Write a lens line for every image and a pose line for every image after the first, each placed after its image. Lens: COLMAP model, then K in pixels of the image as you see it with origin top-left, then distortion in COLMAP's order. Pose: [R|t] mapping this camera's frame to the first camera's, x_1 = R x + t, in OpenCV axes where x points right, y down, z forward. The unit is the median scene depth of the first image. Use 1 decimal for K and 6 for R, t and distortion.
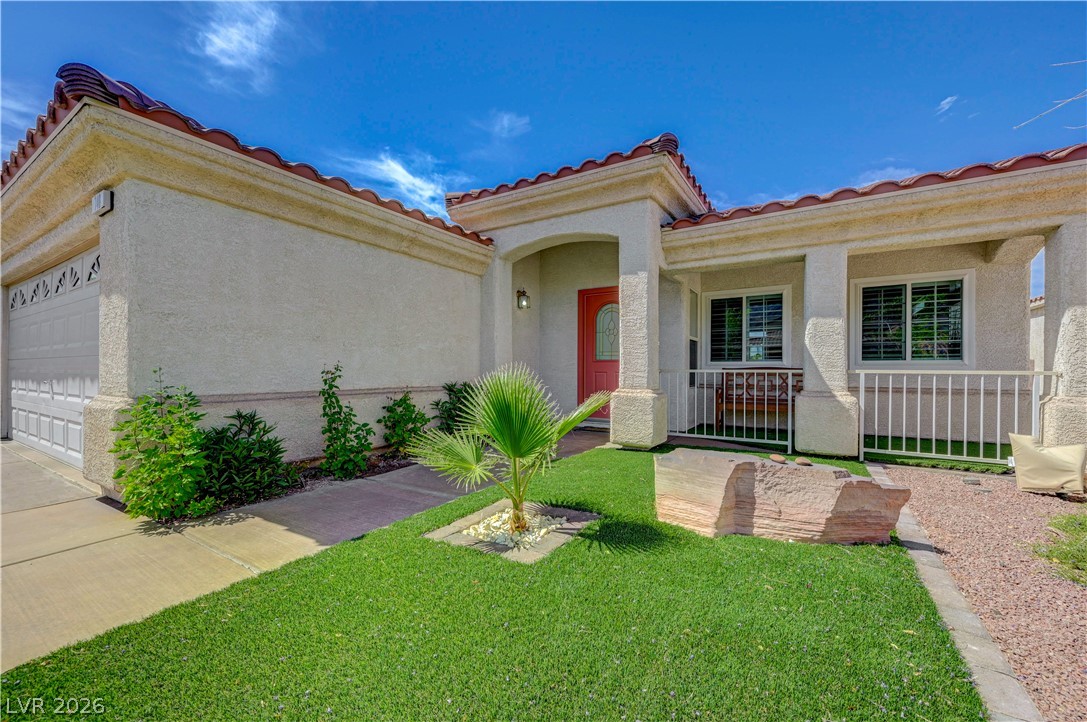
lens RADIAL K [[430.6, 0, 548.9], [0, 430.6, 359.5], [0, 0, 1]] dist [0.000992, 0.000107]
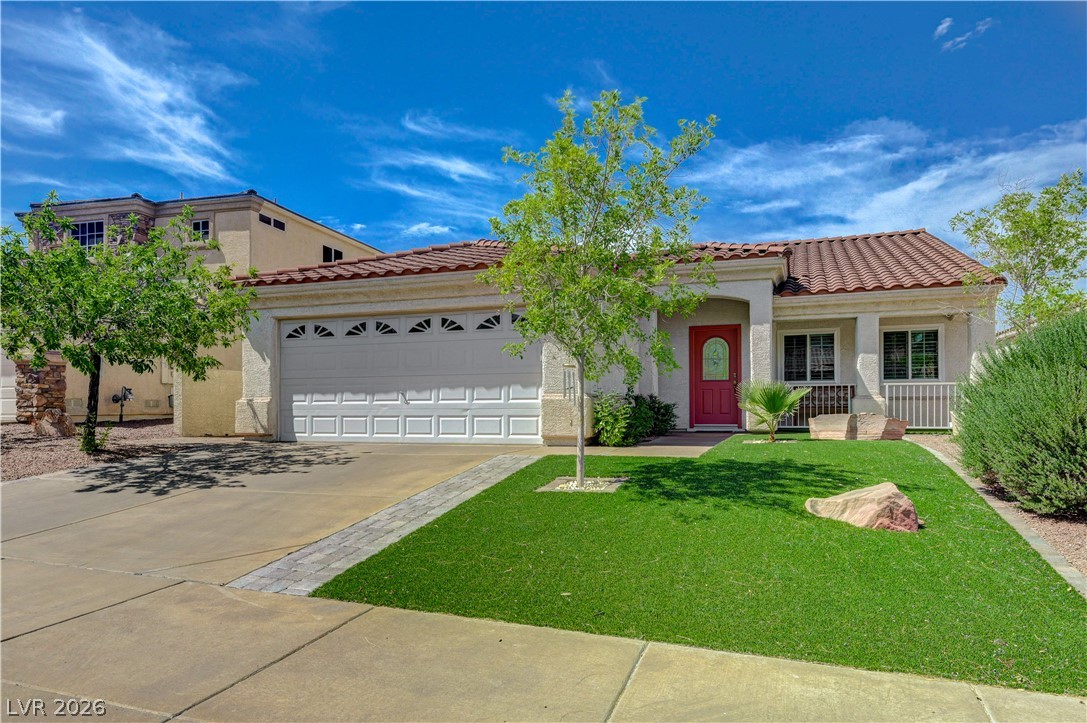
lens RADIAL K [[713.9, 0, 537.1], [0, 713.9, 381.2], [0, 0, 1]] dist [-0.003911, -0.001901]
pose [[0.978862, -0.000561, 0.204520, -1.161952], [0.003617, 0.999887, -0.014567, 0.048094], [-0.204489, 0.014999, 0.978754, -1.431632]]
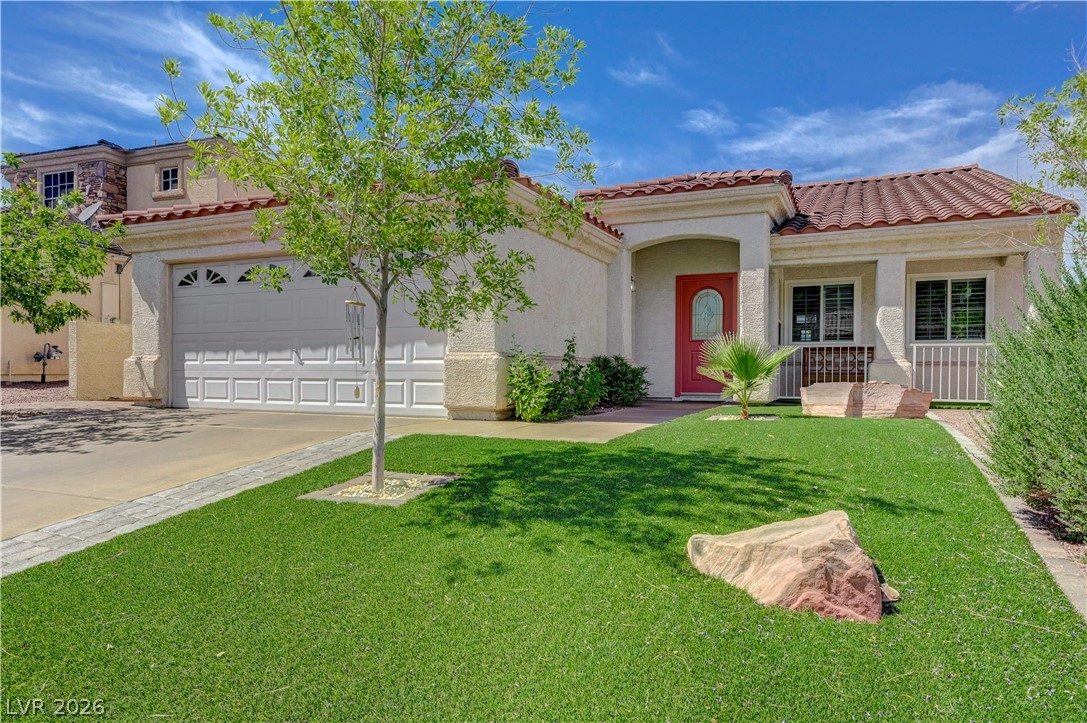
lens RADIAL K [[686.5, 0, 543.5], [0, 686.5, 361.5], [0, 0, 1]] dist [-0.004460, -0.000559]
pose [[0.991831, 0.003432, 0.127514, -0.682779], [-0.004350, 0.999967, 0.006920, 0.063764], [-0.127486, -0.007418, 0.991813, -0.957301]]
